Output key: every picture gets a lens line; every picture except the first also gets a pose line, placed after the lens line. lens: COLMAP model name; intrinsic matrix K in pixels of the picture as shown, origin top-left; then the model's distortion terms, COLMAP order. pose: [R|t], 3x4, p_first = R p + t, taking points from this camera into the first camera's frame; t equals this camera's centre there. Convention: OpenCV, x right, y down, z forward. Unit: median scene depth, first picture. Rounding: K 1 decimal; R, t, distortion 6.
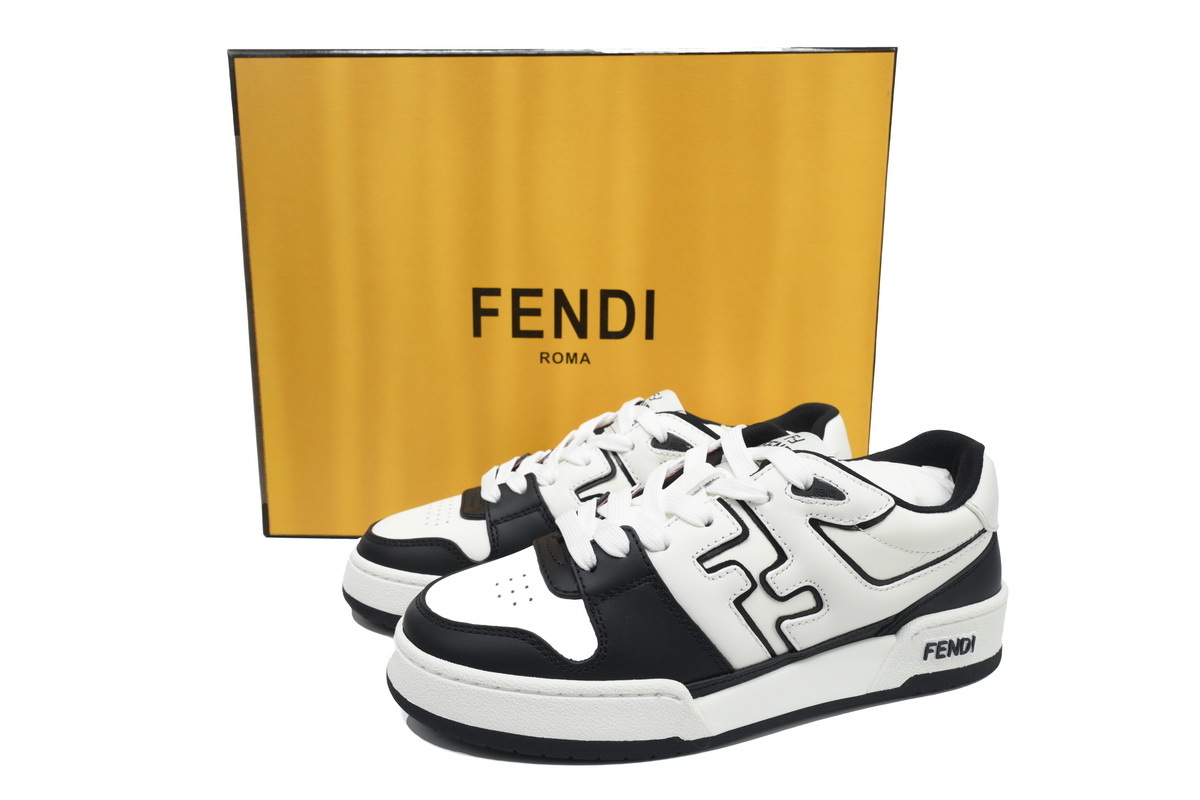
lens RADIAL K [[825.3, 0, 600.0], [0, 825.3, 400.0], [0, 0, 1]] dist [0.001156, -0.000203]
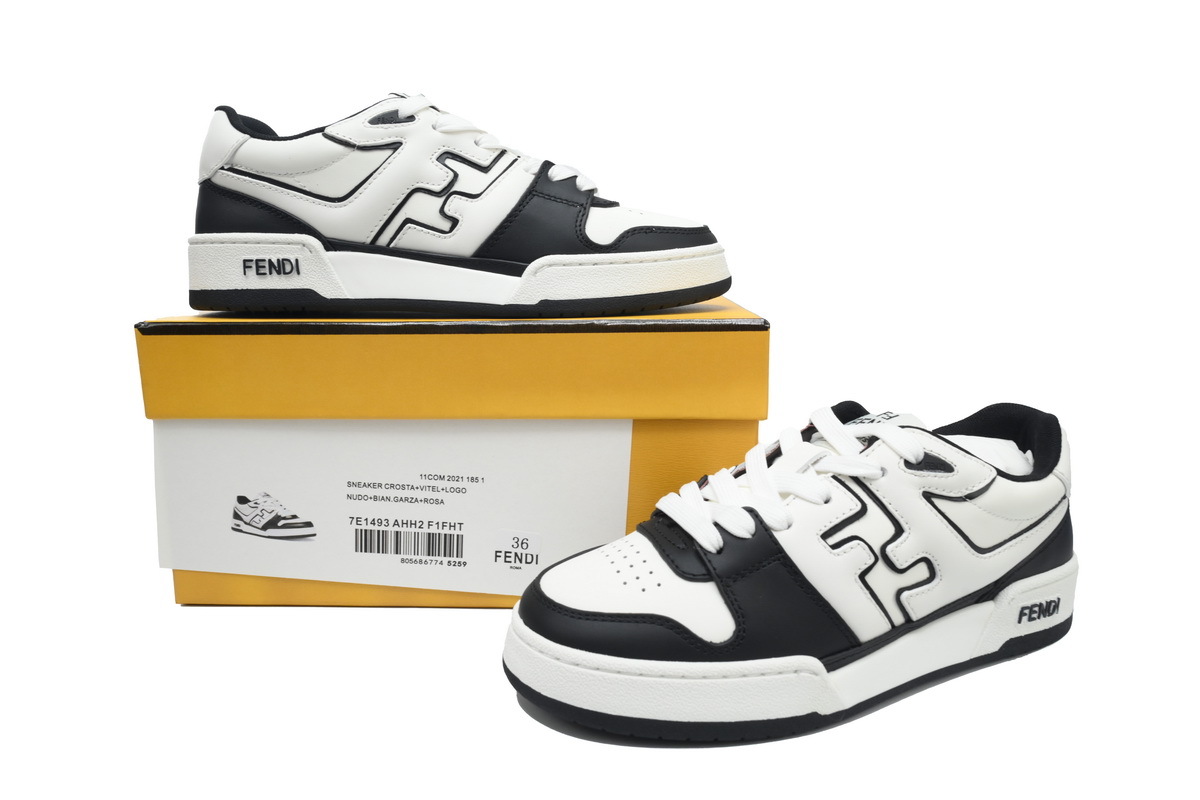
lens RADIAL K [[825.3, 0, 600.0], [0, 825.3, 400.0], [0, 0, 1]] dist [0.001156, -0.000203]
pose [[0.994869, -0.032346, 0.095866, -0.239221], [0.031380, 0.999441, 0.011564, 0.005650], [-0.096187, -0.008496, 0.995327, 0.019830]]
